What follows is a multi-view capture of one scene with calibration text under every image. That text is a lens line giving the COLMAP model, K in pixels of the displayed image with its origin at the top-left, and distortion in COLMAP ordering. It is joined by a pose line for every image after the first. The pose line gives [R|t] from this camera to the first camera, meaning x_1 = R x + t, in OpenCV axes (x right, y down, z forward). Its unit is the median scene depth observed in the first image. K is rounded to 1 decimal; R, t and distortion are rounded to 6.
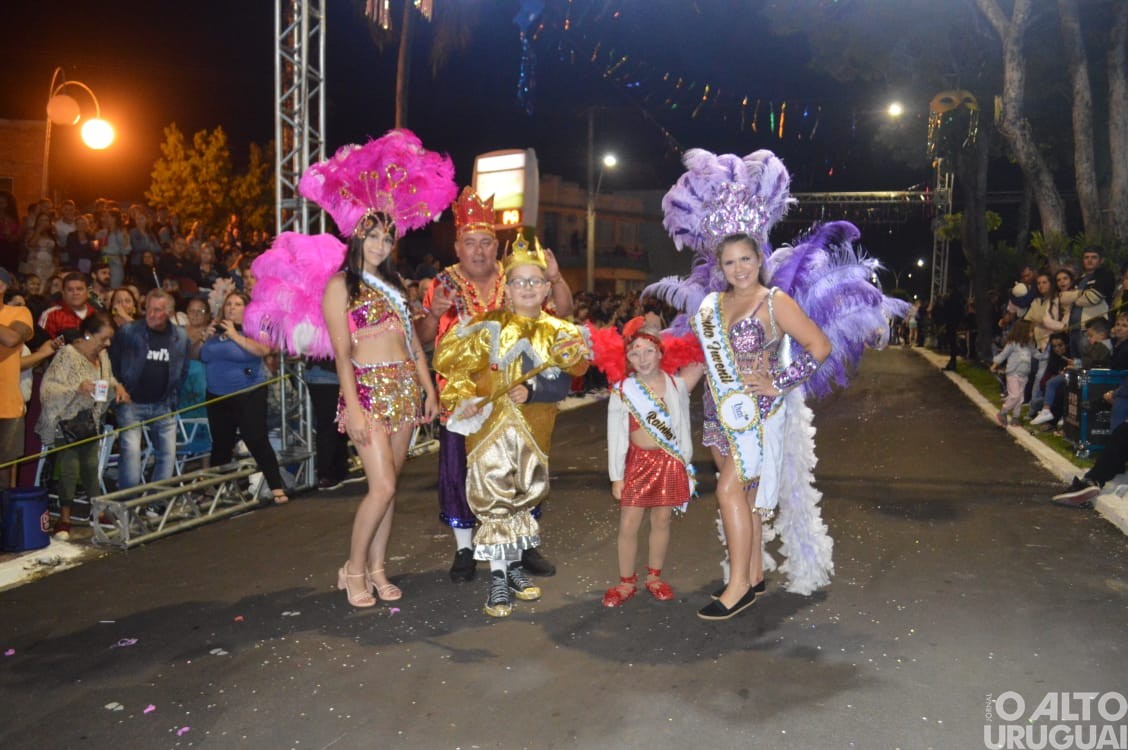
lens RADIAL K [[908.6, 0, 554.6], [0, 908.6, 387.0], [0, 0, 1]] dist [-0.085819, 0.012693]
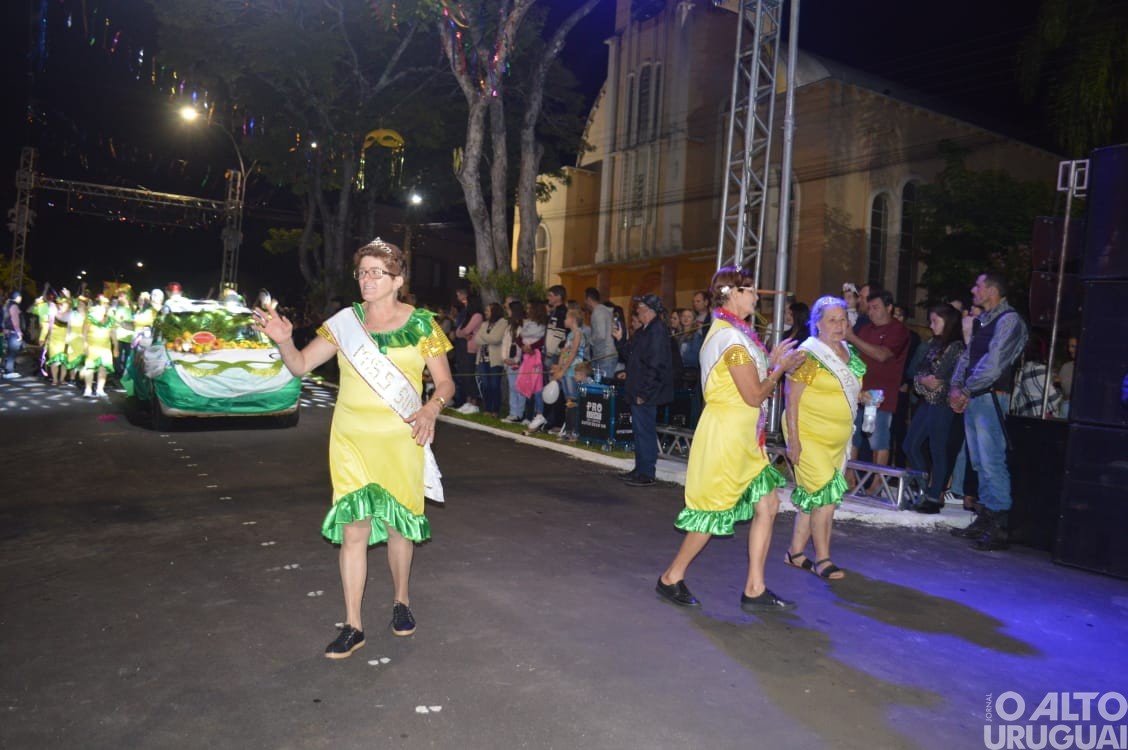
lens RADIAL K [[908.6, 0, 558.9], [0, 908.6, 395.2], [0, 0, 1]] dist [-0.085819, 0.012693]
pose [[0.648813, 0.000850, 0.760947, -0.341801], [-0.005514, 0.999978, 0.003584, -0.006250], [-0.760928, -0.006521, 0.648804, 0.115307]]
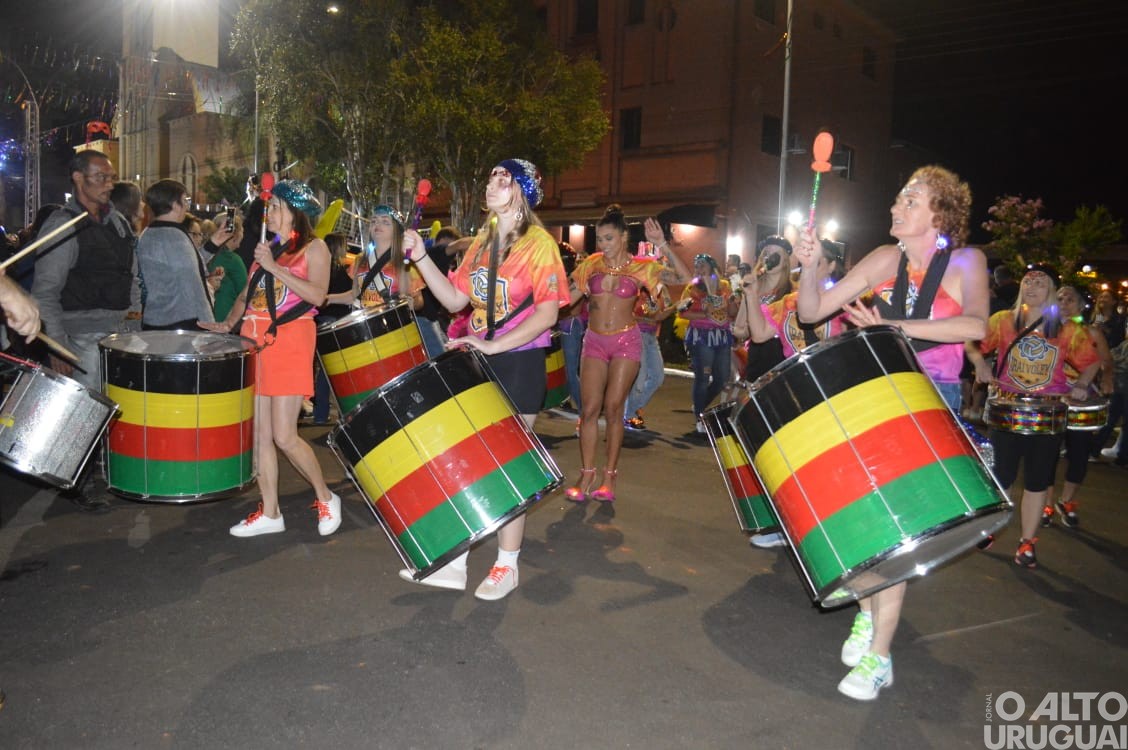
lens RADIAL K [[908.6, 0, 566.3], [0, 908.6, 382.6], [0, 0, 1]] dist [-0.085819, 0.012693]
pose [[0.365469, -0.101649, 0.925257, -1.990211], [0.030168, 0.994791, 0.097372, 0.198690], [-0.930335, -0.007674, 0.366631, -2.589143]]
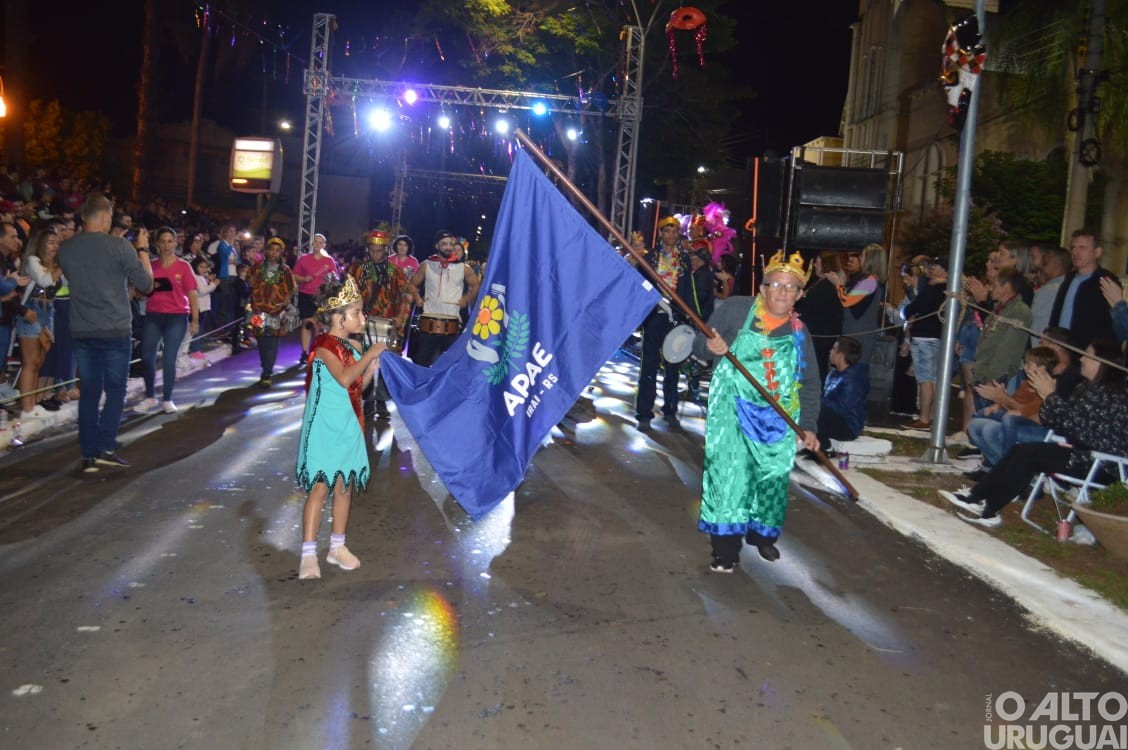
lens RADIAL K [[1064.3, 0, 557.6], [0, 1064.3, 376.2], [0, 0, 1]] dist [-0.067380, 0.000000]
pose [[0.909197, 0.024056, 0.415670, -0.668506], [-0.037586, 0.998996, 0.024397, 0.121145], [-0.414665, -0.037805, 0.909188, -1.564582]]
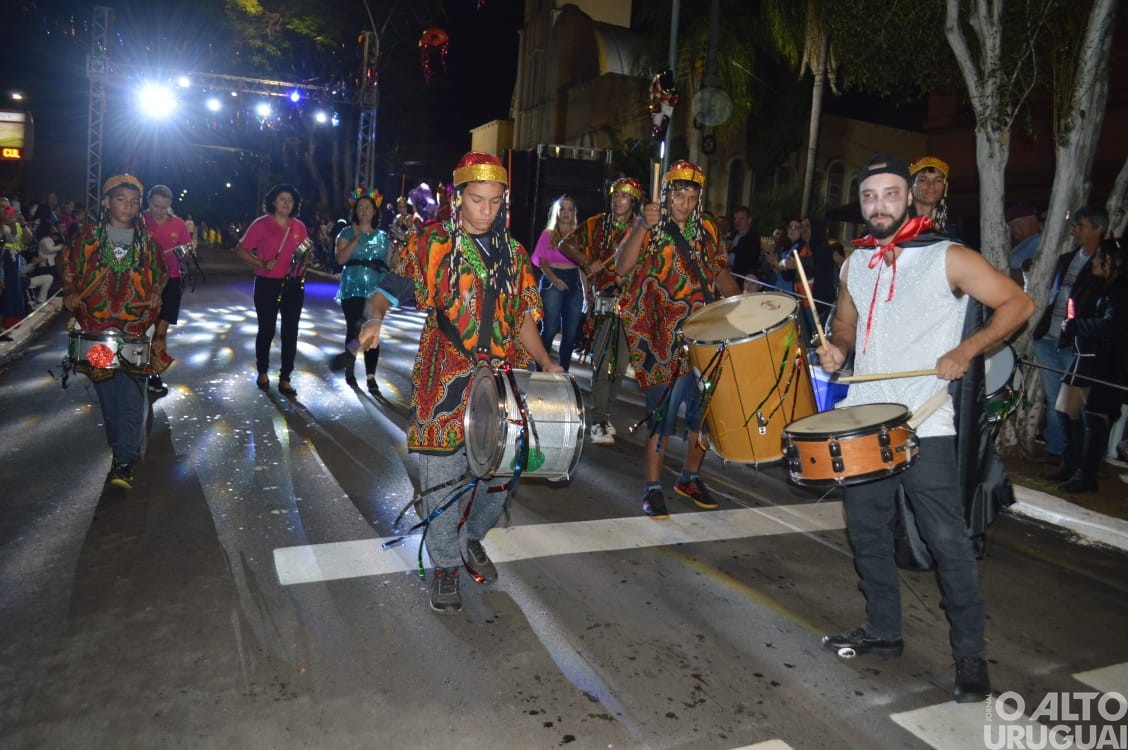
lens RADIAL K [[908.6, 0, 561.1], [0, 908.6, 379.5], [0, 0, 1]] dist [-0.085819, 0.012693]
pose [[0.724832, -0.045715, 0.687407, -0.913351], [-0.014820, 0.996530, 0.081900, 0.141580], [-0.688766, -0.069551, 0.721640, -1.681844]]
